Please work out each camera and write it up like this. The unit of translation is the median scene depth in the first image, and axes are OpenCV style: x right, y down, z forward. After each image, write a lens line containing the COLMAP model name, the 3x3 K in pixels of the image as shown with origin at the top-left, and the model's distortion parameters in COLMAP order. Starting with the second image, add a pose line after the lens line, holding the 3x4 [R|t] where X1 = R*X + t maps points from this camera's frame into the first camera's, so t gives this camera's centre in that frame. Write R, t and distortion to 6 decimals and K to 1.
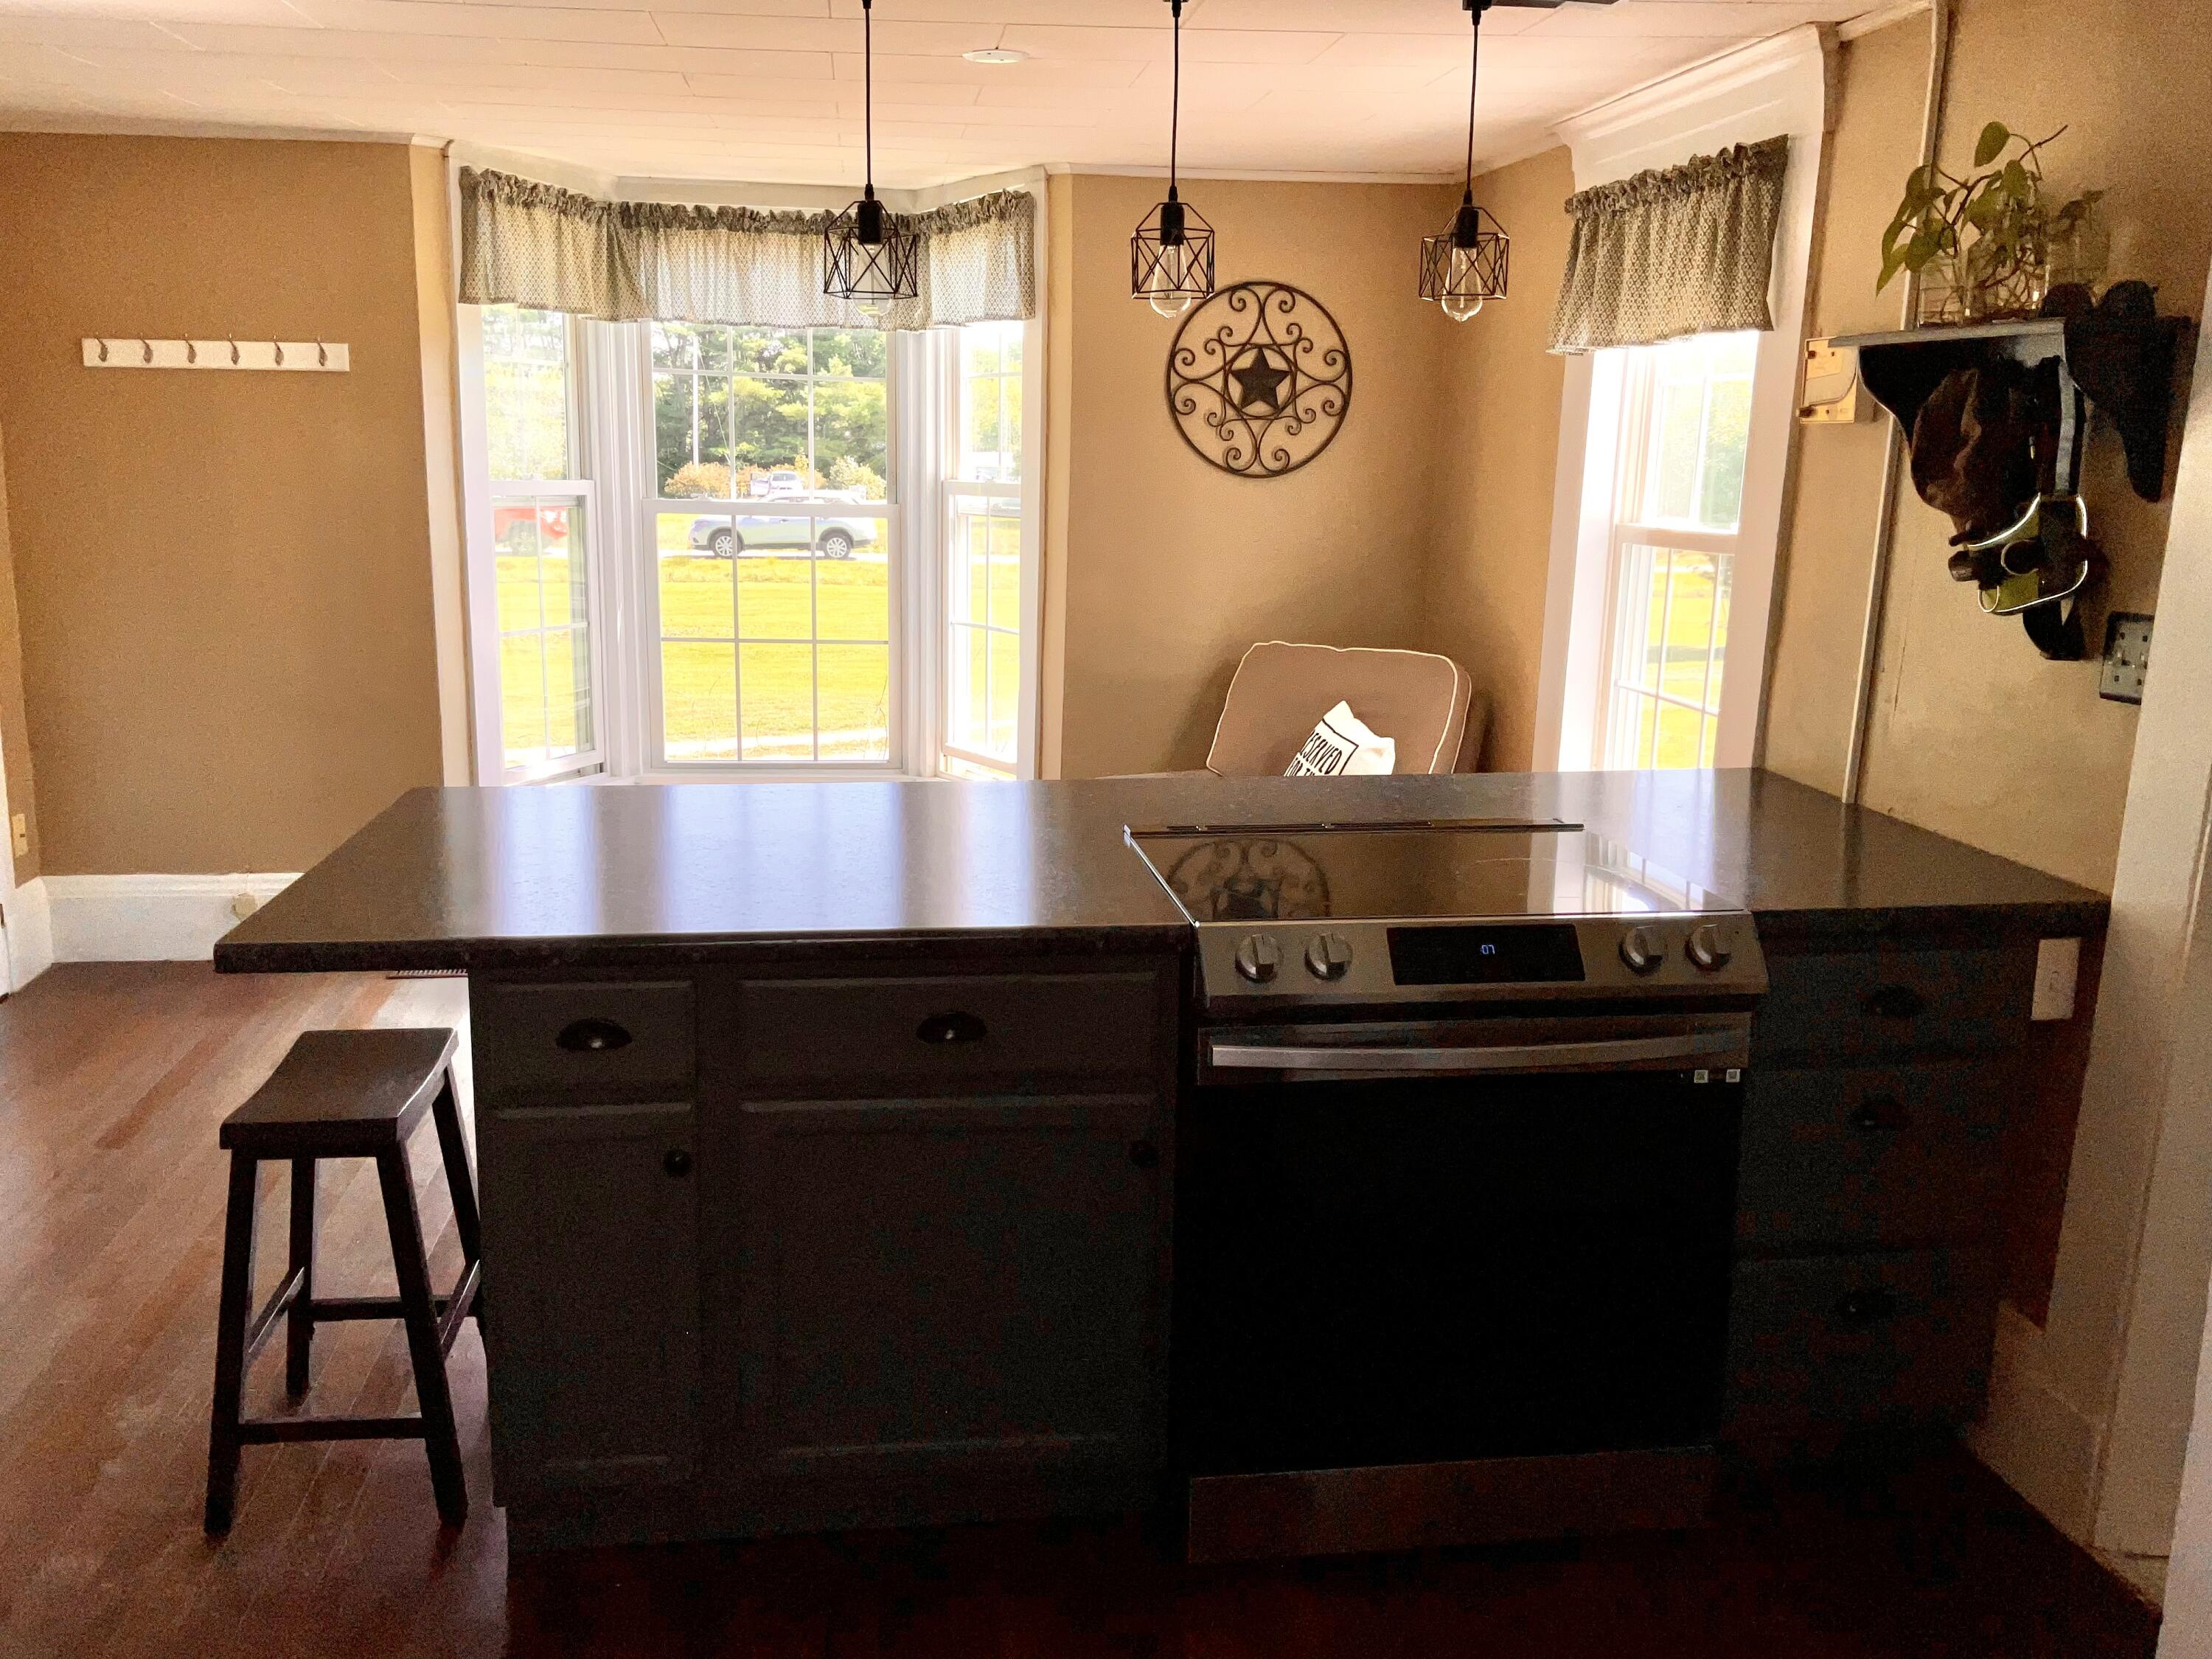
lens RADIAL K [[1974.3, 0, 1106.0], [0, 1974.3, 829.5], [0, 0, 1]] dist [0.002225, -0.004691]
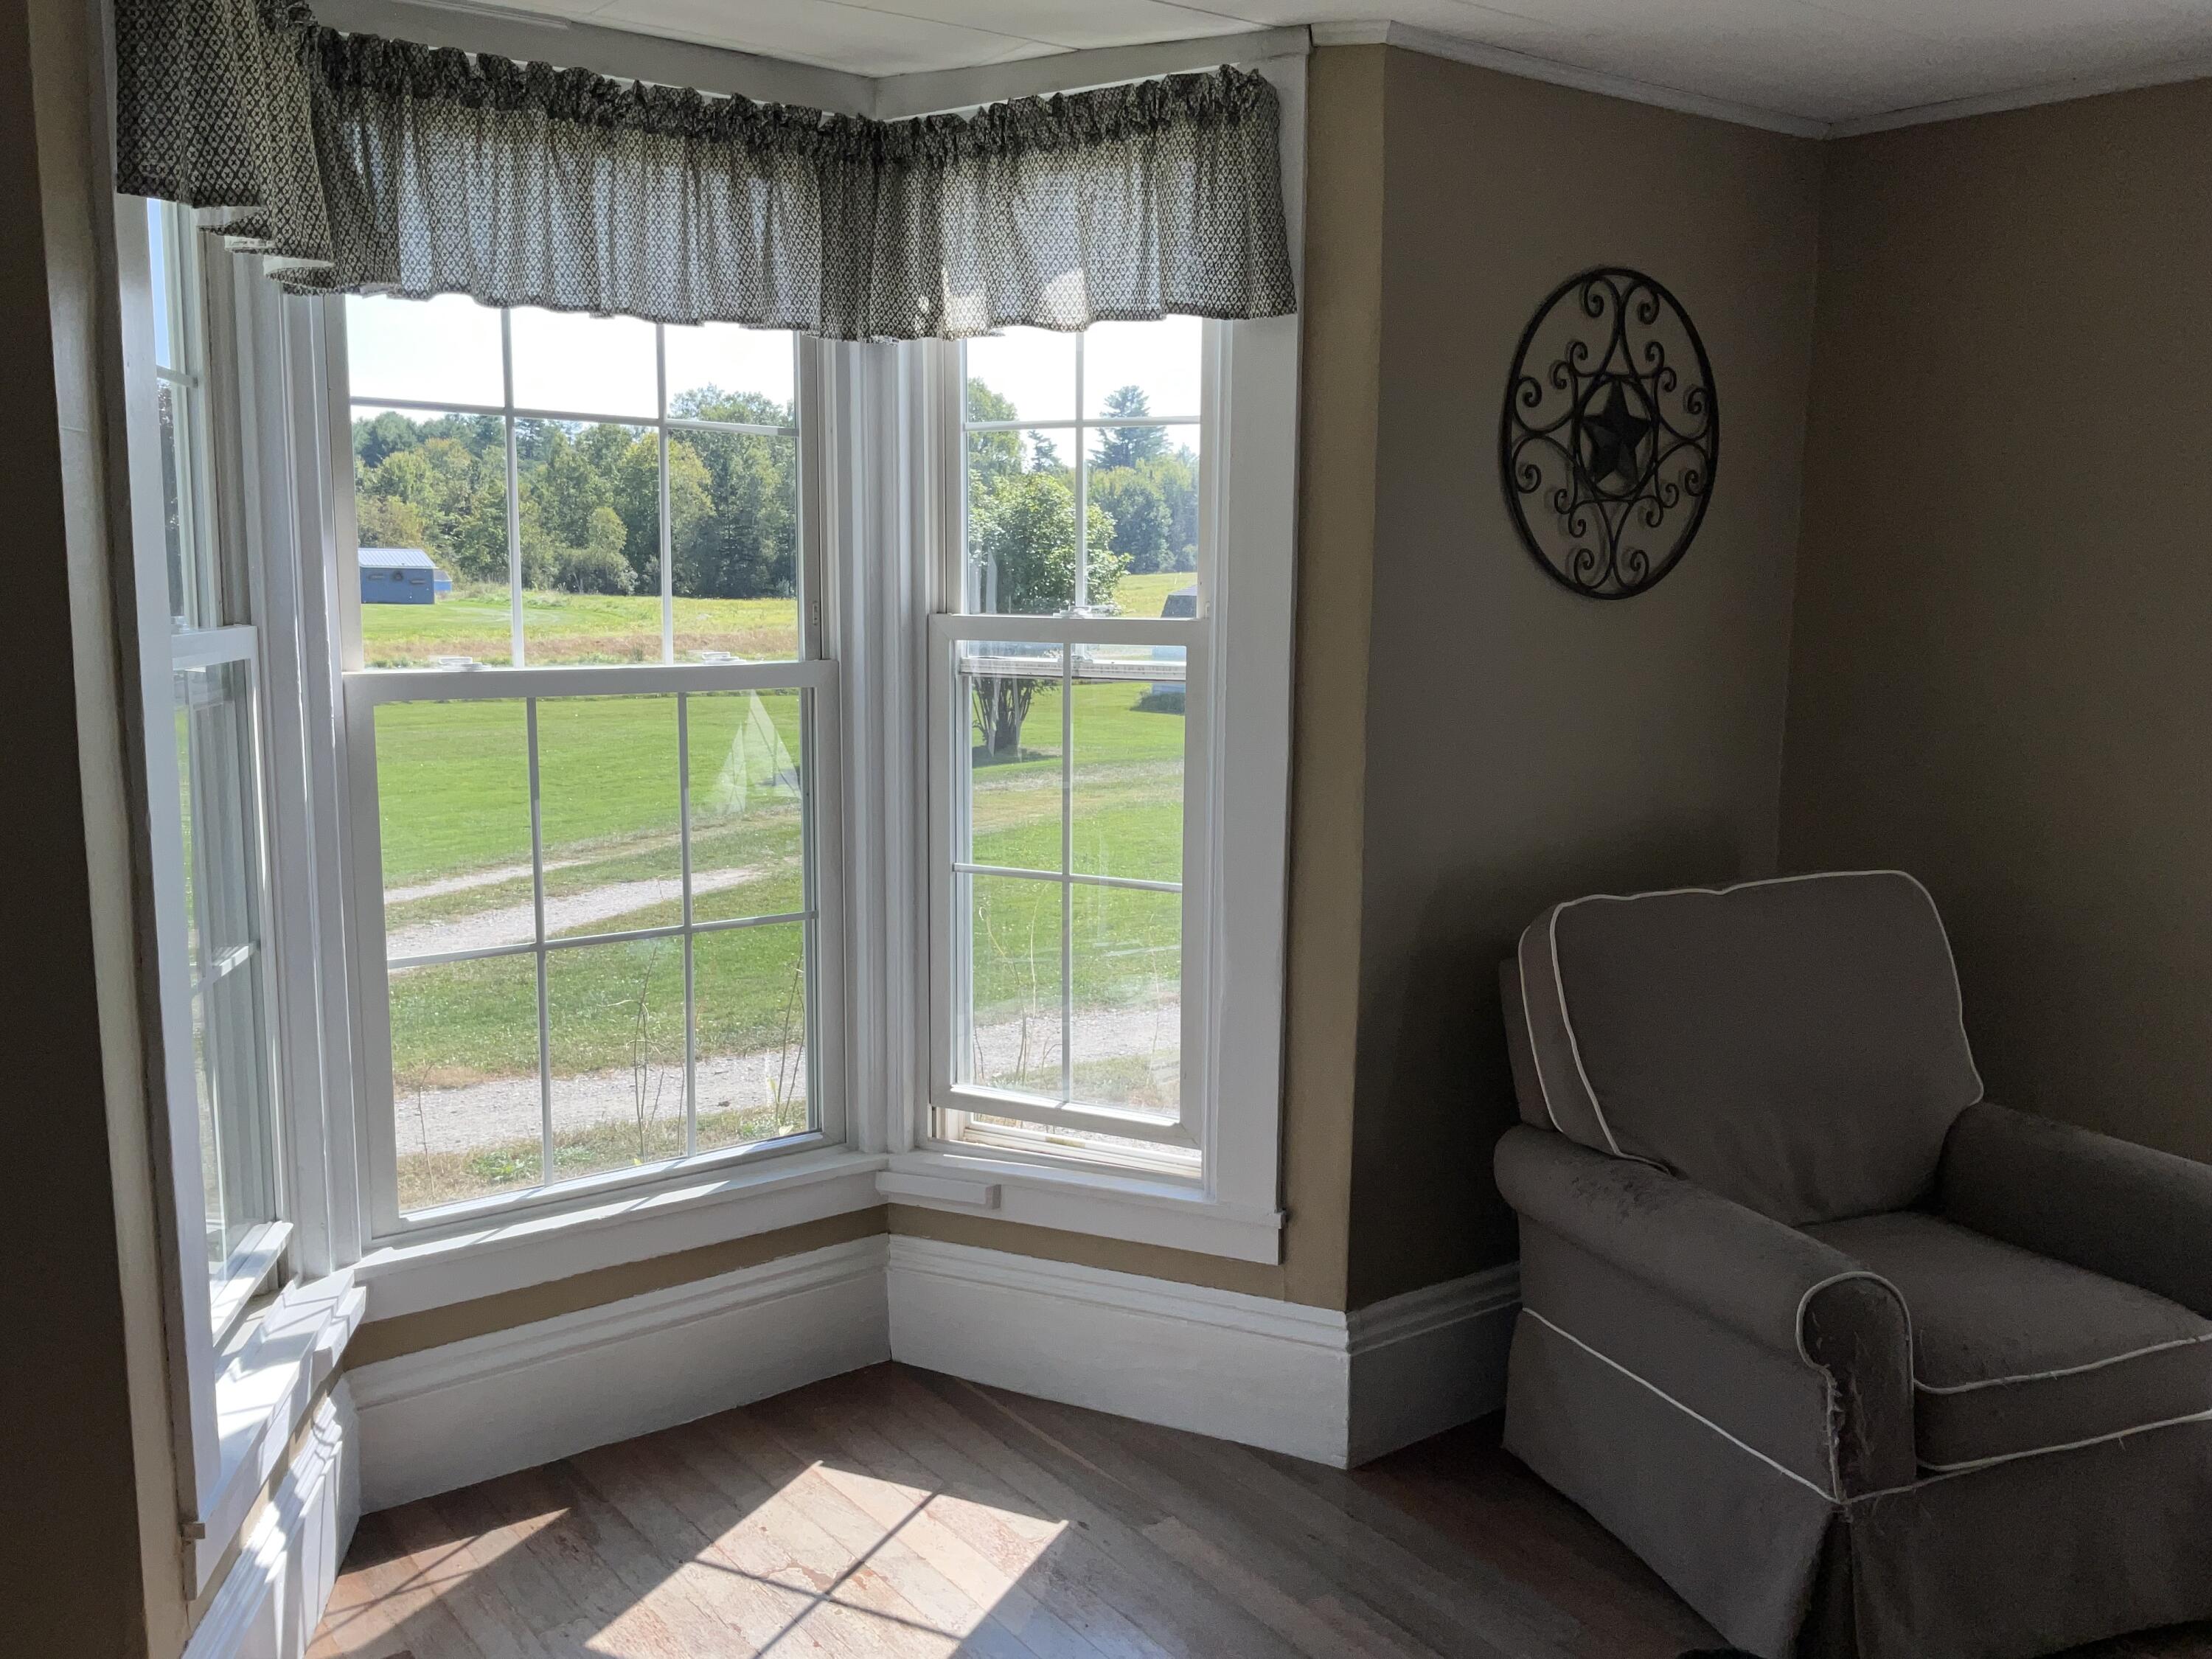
lens RADIAL K [[1974.3, 0, 1106.0], [0, 1974.3, 829.5], [0, 0, 1]] dist [0.002225, -0.004691]
pose [[0.860601, -0.082308, 0.502585, -0.359924], [0.106899, 0.994064, -0.020251, -0.114599], [-0.497935, 0.071154, 0.864291, 0.573462]]
